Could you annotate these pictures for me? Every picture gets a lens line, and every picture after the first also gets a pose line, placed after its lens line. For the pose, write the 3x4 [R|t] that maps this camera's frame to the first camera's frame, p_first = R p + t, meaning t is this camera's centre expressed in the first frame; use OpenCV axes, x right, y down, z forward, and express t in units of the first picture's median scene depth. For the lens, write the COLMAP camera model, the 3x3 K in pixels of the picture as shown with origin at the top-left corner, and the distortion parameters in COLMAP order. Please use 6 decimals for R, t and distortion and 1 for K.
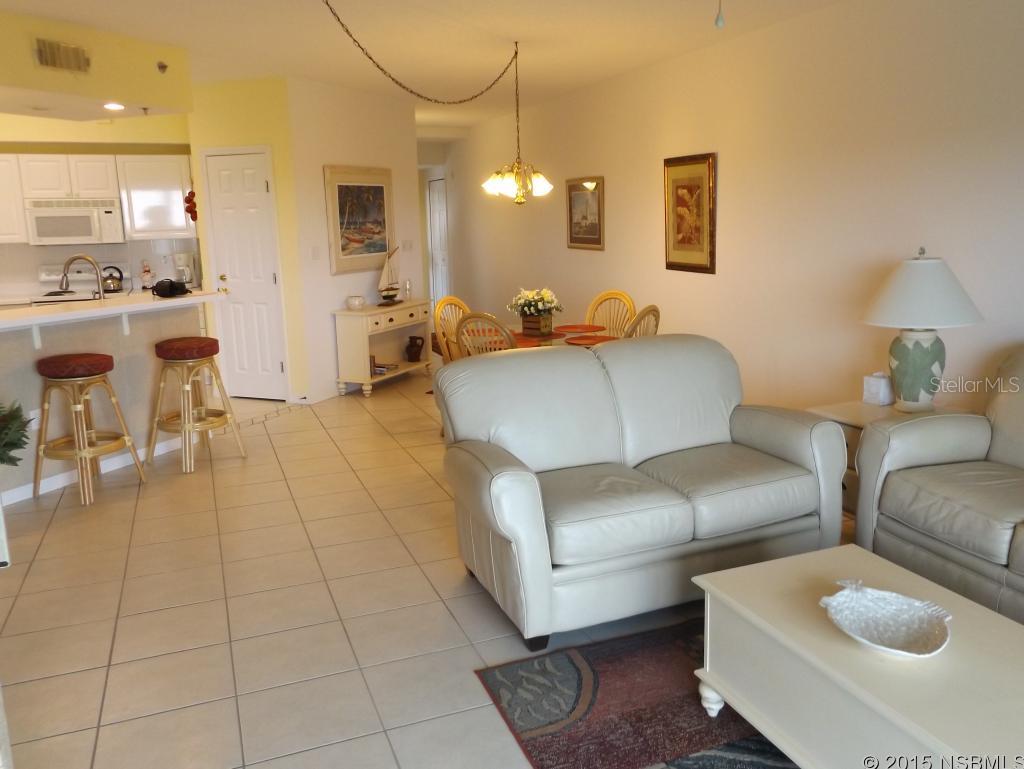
lens RADIAL K [[866.5, 0, 547.3], [0, 866.5, 385.0], [0, 0, 1]] dist [0.002623, 0.000174]
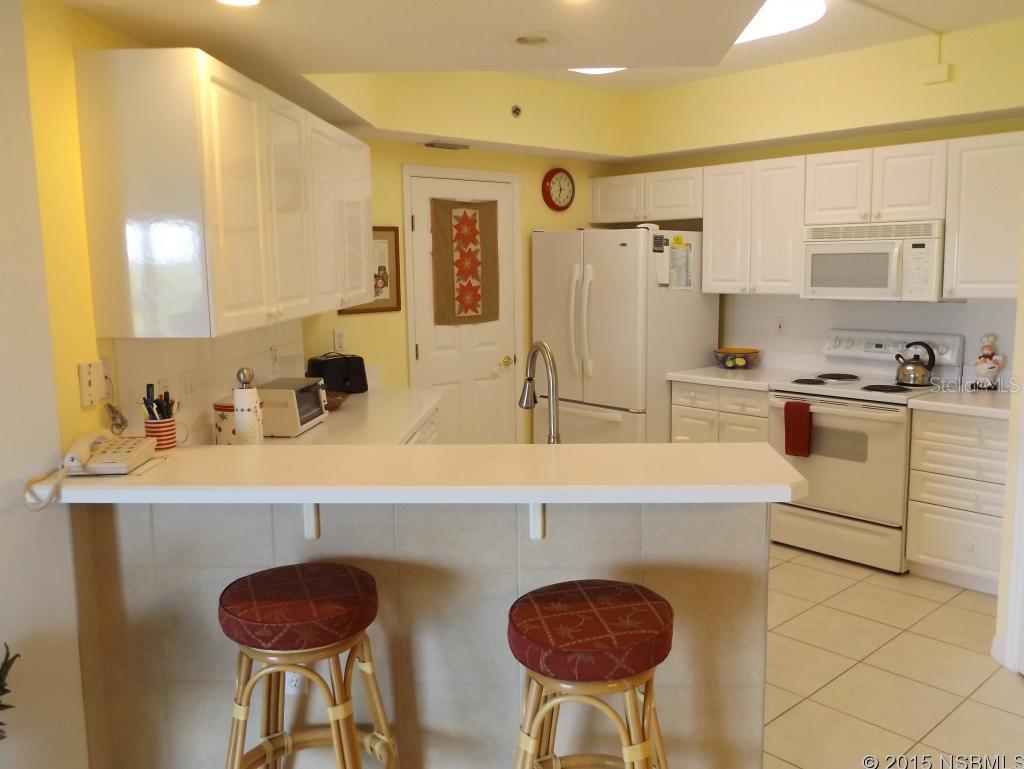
lens RADIAL K [[866.5, 0, 547.3], [0, 866.5, 385.0], [0, 0, 1]] dist [0.002623, 0.000174]
pose [[0.361861, 0.143134, -0.921178, -0.076041], [-0.173382, 0.981235, 0.084357, -0.123258], [0.915967, 0.129190, 0.379888, 0.612273]]
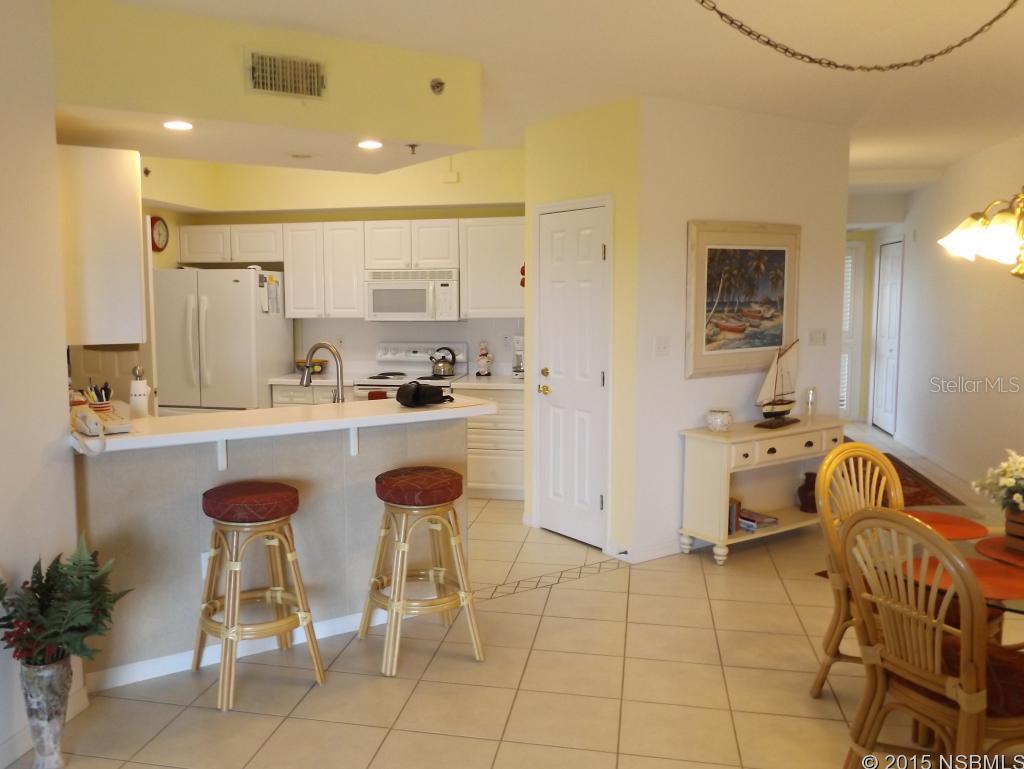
lens RADIAL K [[863.0, 0, 449.8], [0, 863.0, 388.2], [0, 0, 1]] dist [0.002385, 0.002513]
pose [[0.816841, 0.076526, -0.571765, -0.009662], [-0.119044, 0.992189, -0.037274, -0.070449], [0.564447, 0.098513, 0.819570, 0.330746]]
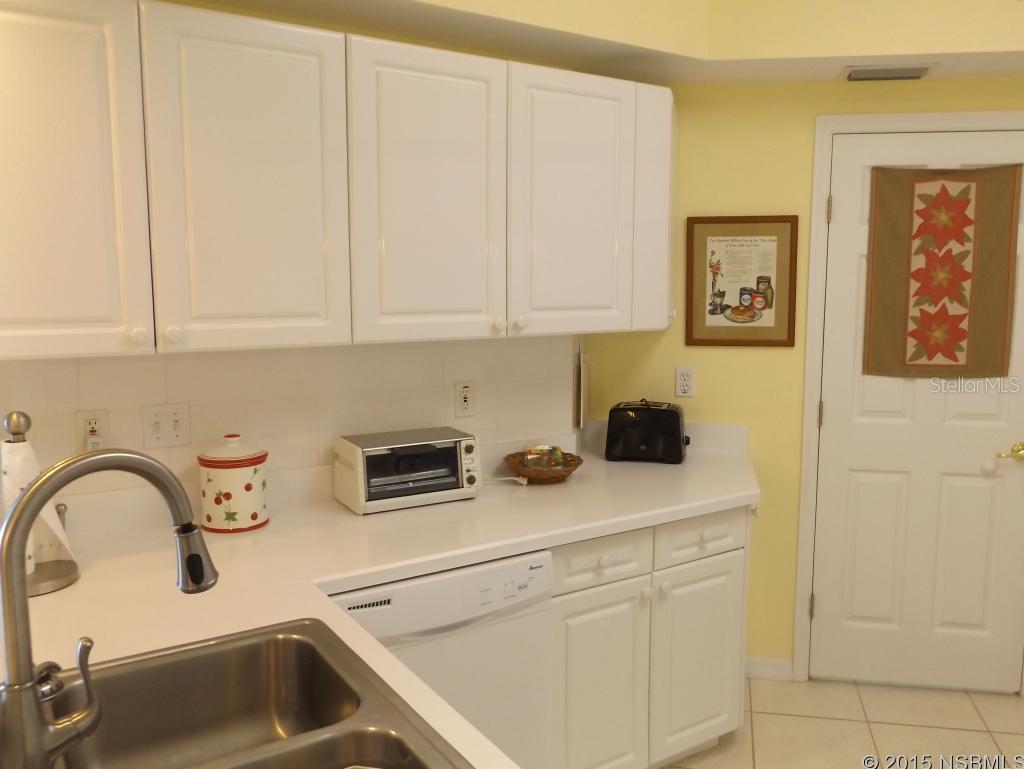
lens RADIAL K [[871.5, 0, 580.0], [0, 871.5, 384.7], [0, 0, 1]] dist [-0.001569, 0.002109]
pose [[-0.526557, 0.118964, -0.841775, -0.317157], [-0.162318, 0.957877, 0.236907, -0.169582], [0.834500, 0.261380, -0.485067, 0.876467]]
